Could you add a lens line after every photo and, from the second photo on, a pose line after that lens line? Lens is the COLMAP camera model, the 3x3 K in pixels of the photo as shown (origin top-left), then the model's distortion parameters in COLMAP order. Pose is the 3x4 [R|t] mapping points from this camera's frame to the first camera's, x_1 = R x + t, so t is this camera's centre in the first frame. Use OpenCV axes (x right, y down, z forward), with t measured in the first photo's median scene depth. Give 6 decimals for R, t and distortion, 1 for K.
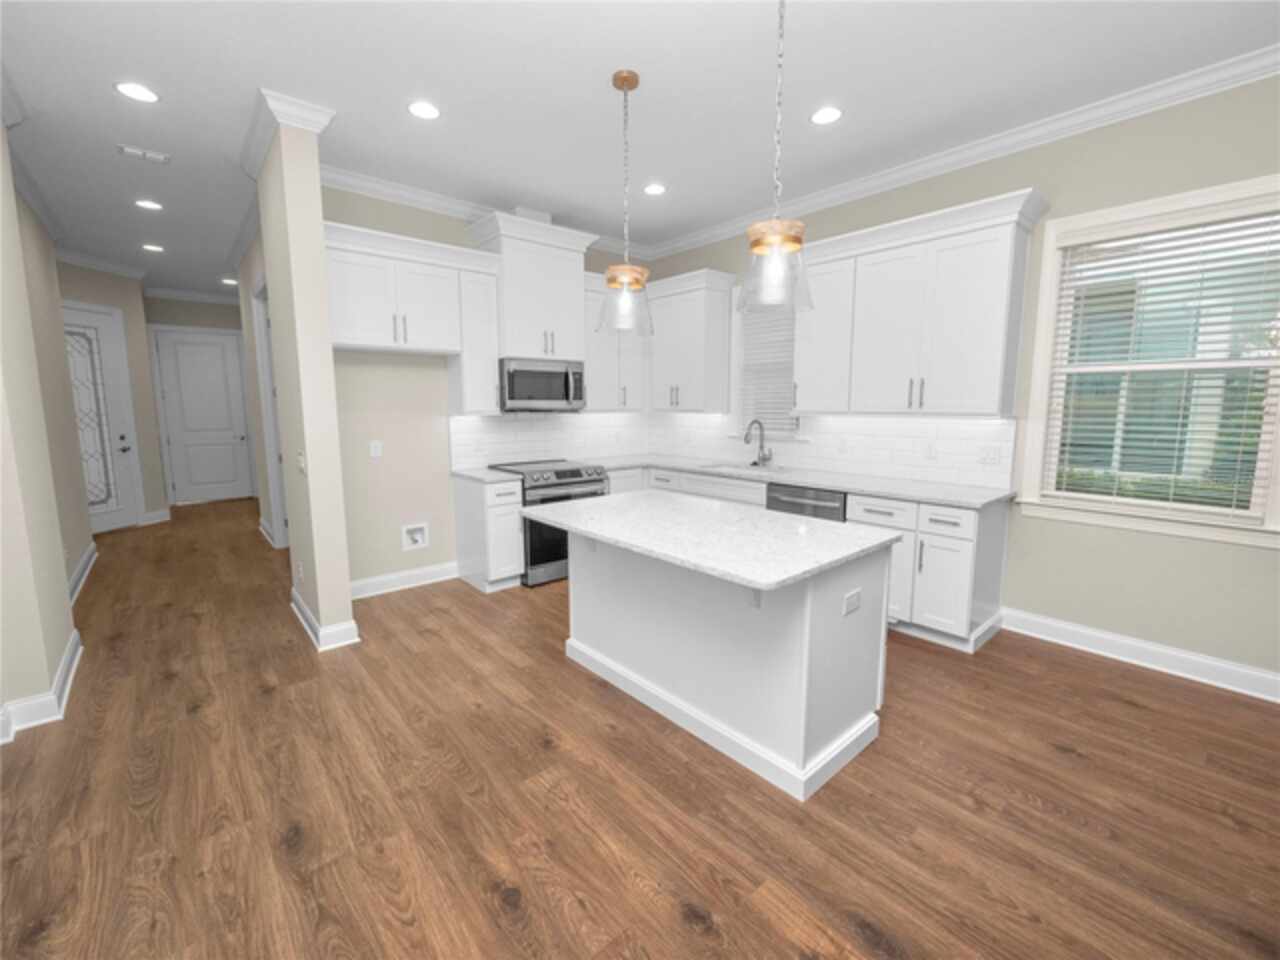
lens RADIAL K [[537.2, 0, 636.1], [0, 537.2, 473.1], [0, 0, 1]] dist [-0.005622, 0.000201]
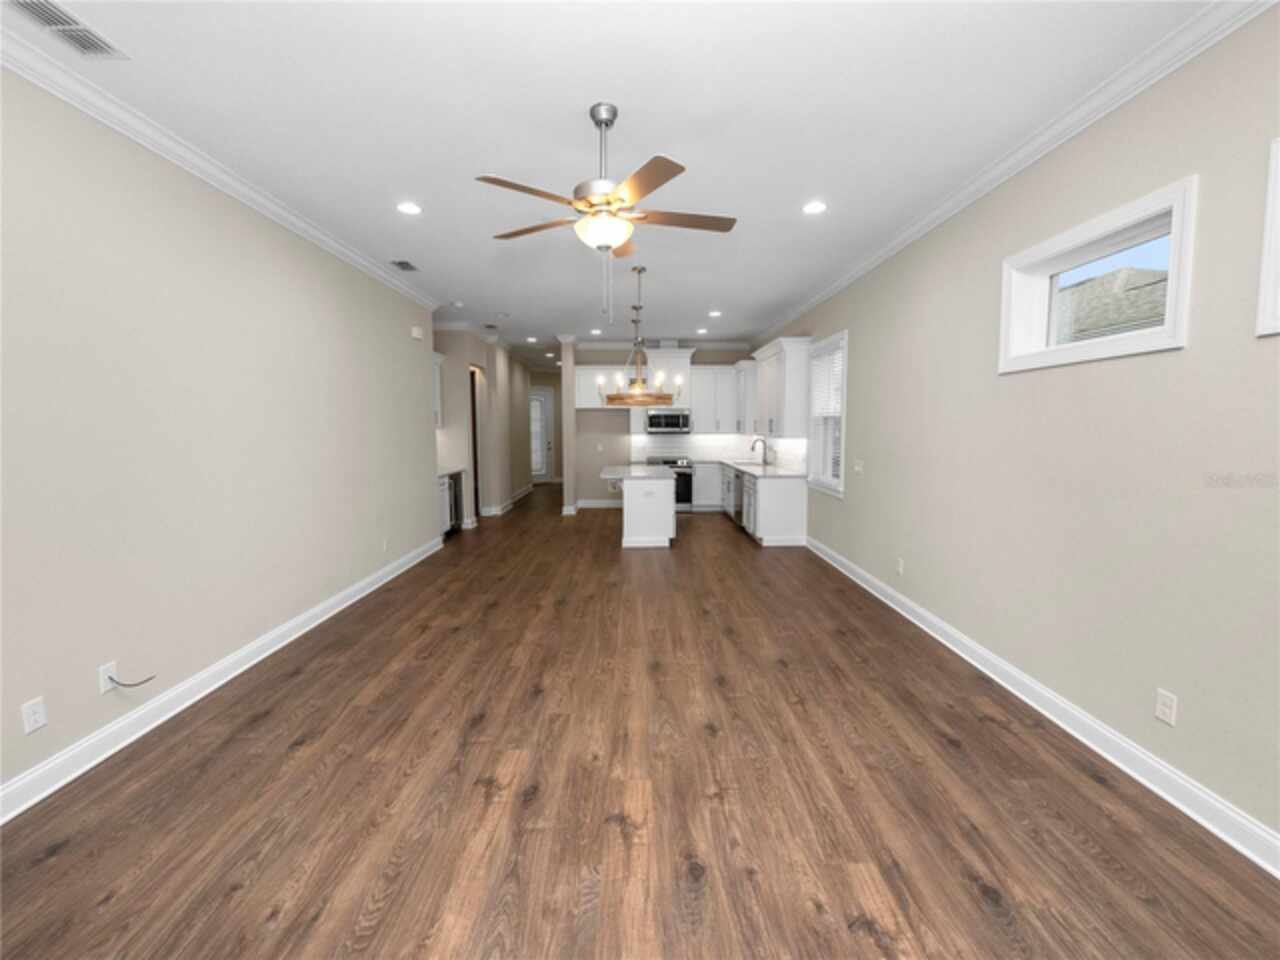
lens RADIAL K [[537.2, 0, 636.1], [0, 537.2, 473.1], [0, 0, 1]] dist [-0.005622, 0.000201]
pose [[0.759825, 0.056363, -0.647680, 1.348174], [-0.081188, 0.996662, -0.008513, 0.085662], [0.645039, 0.059052, 0.761865, -0.834054]]
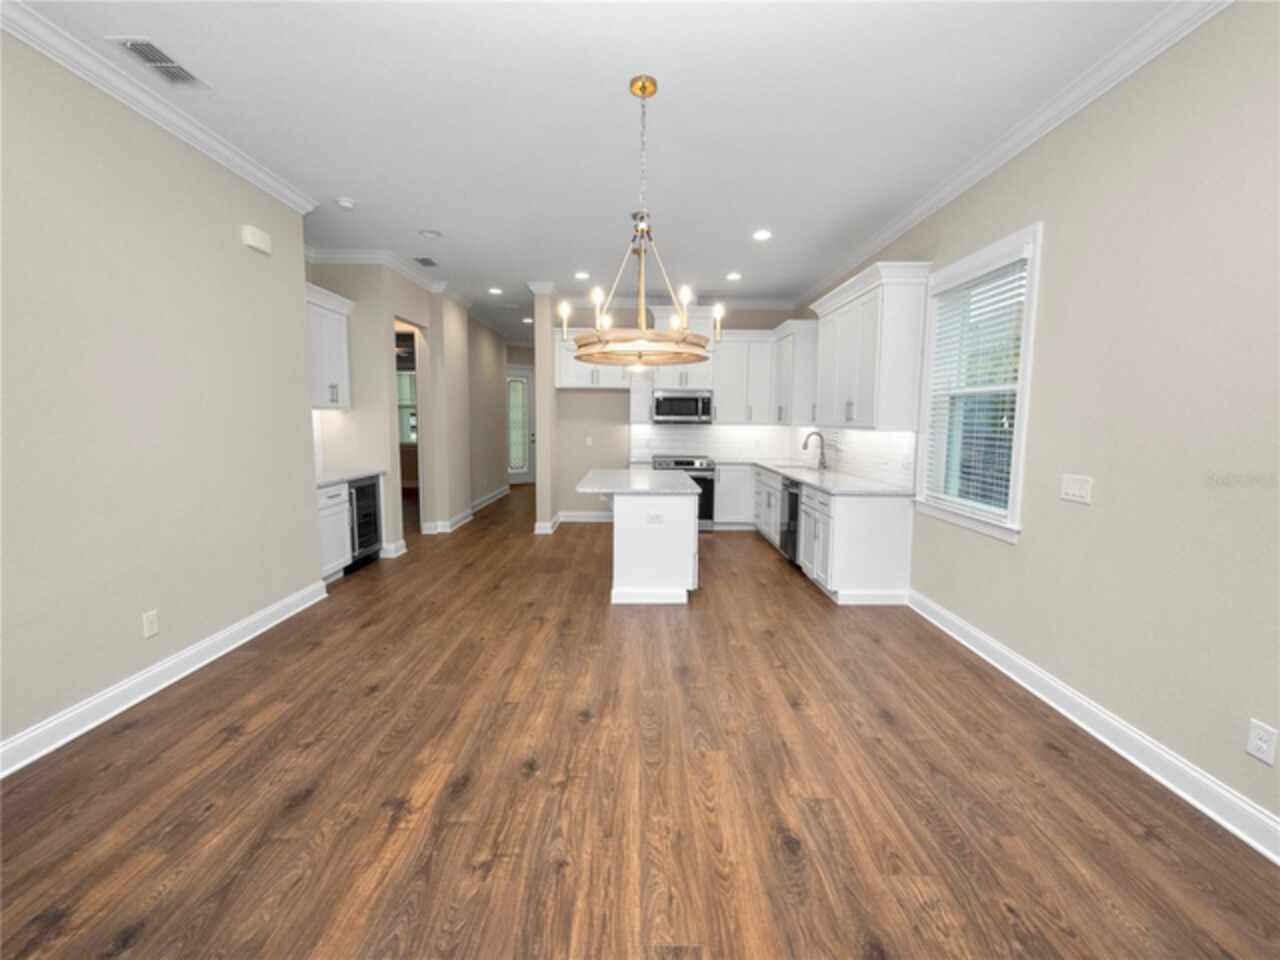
lens RADIAL K [[537.2, 0, 636.1], [0, 537.2, 473.1], [0, 0, 1]] dist [-0.005622, 0.000201]
pose [[0.754051, 0.074308, -0.652599, 0.909006], [-0.094214, 0.995542, 0.004496, 0.042273], [0.650023, 0.058093, 0.757691, -0.306489]]
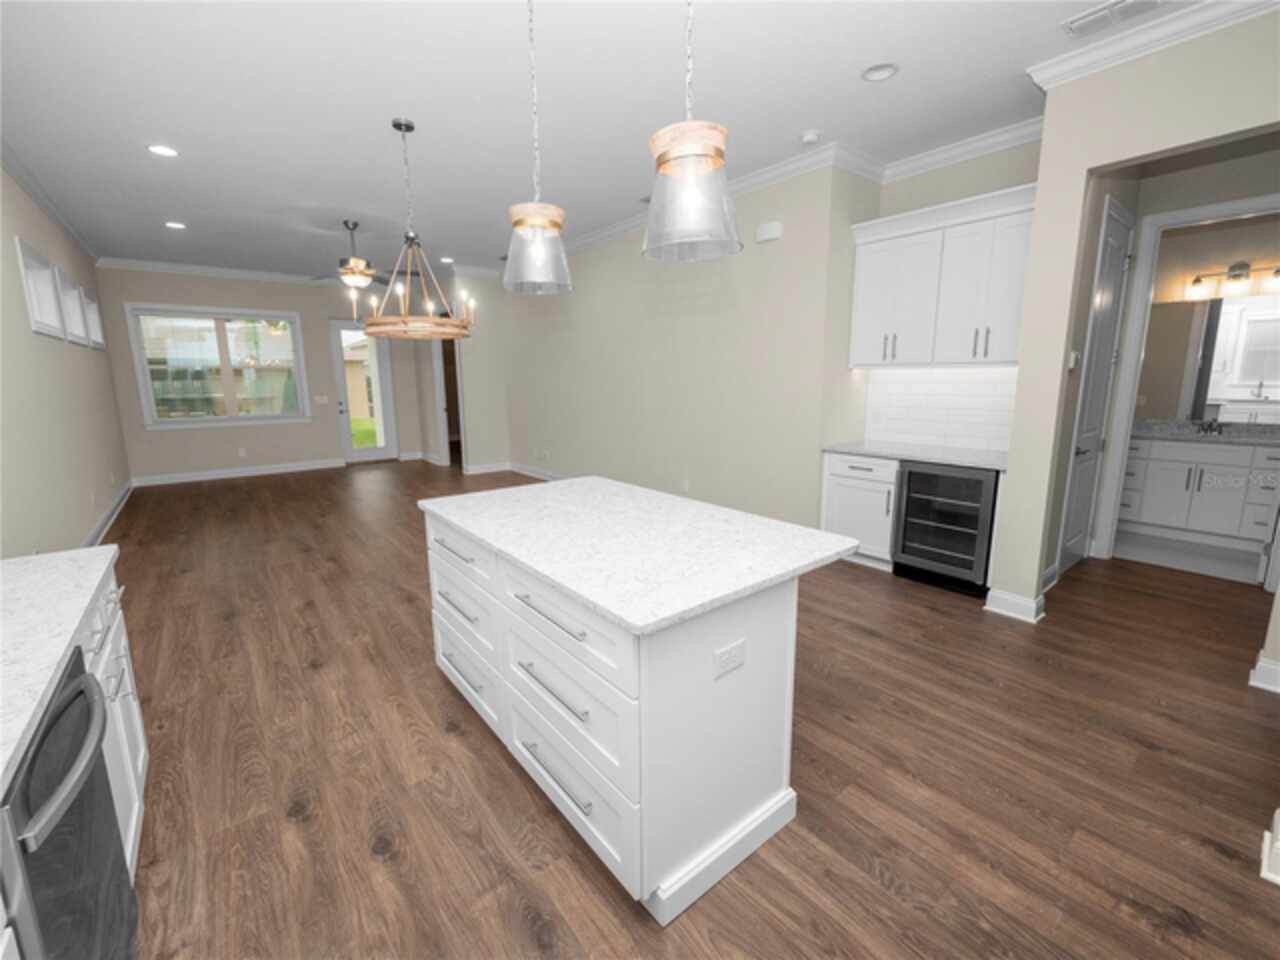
lens RADIAL K [[537.2, 0, 636.1], [0, 537.2, 473.1], [0, 0, 1]] dist [-0.005622, 0.000201]
pose [[-0.999060, 0.004002, 0.043161, 0.010920], [0.016803, 0.953632, 0.300505, -0.153376], [-0.039957, 0.300948, -0.952803, 1.198335]]
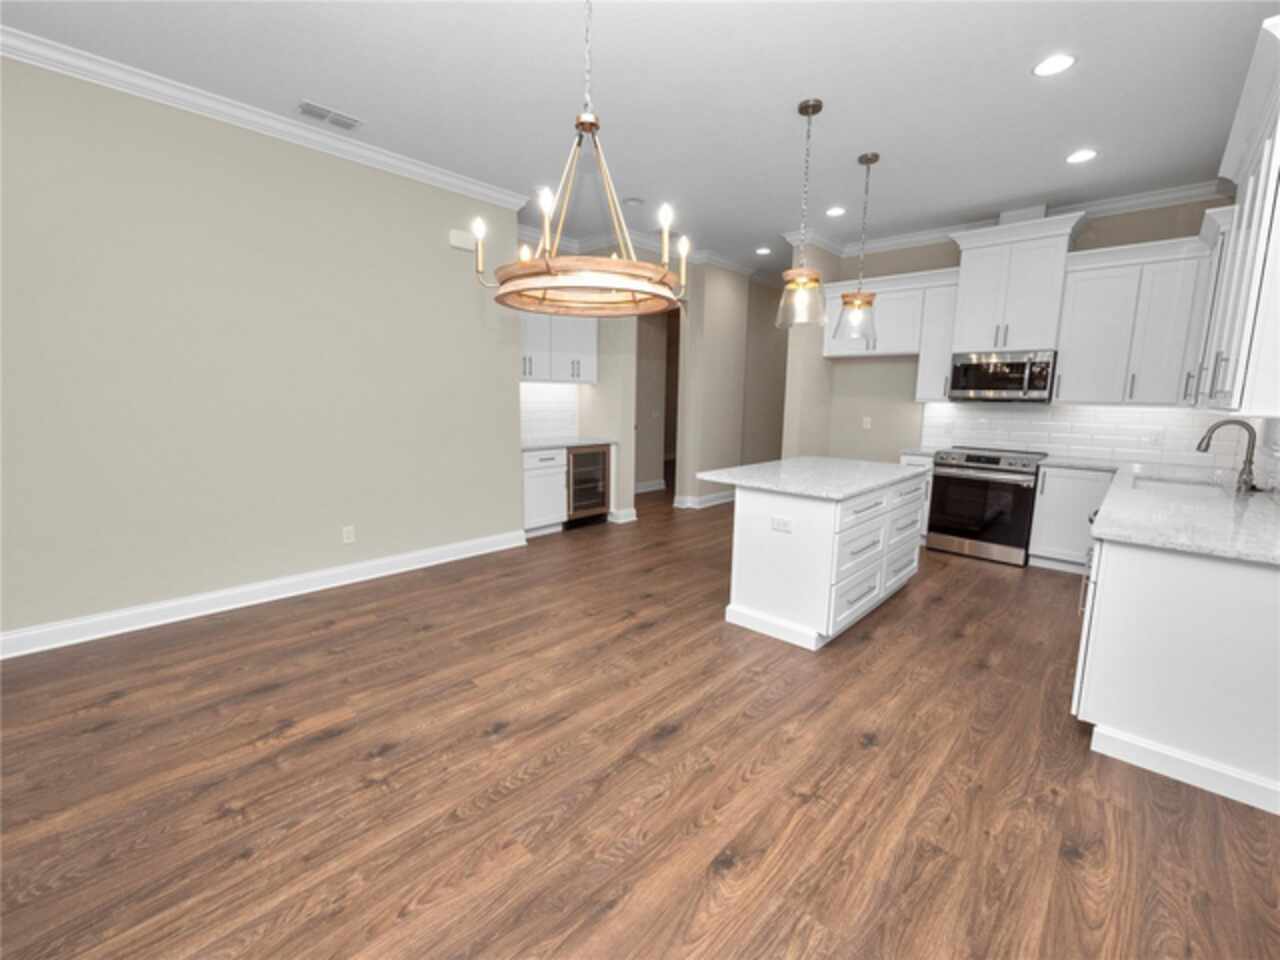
lens RADIAL K [[537.2, 0, 636.1], [0, 537.2, 473.1], [0, 0, 1]] dist [-0.005622, 0.000201]
pose [[0.096239, 0.149786, -0.984023, 0.992896], [-0.143590, 0.980361, 0.135185, -0.019950], [0.984947, 0.128286, 0.115857, 0.238675]]
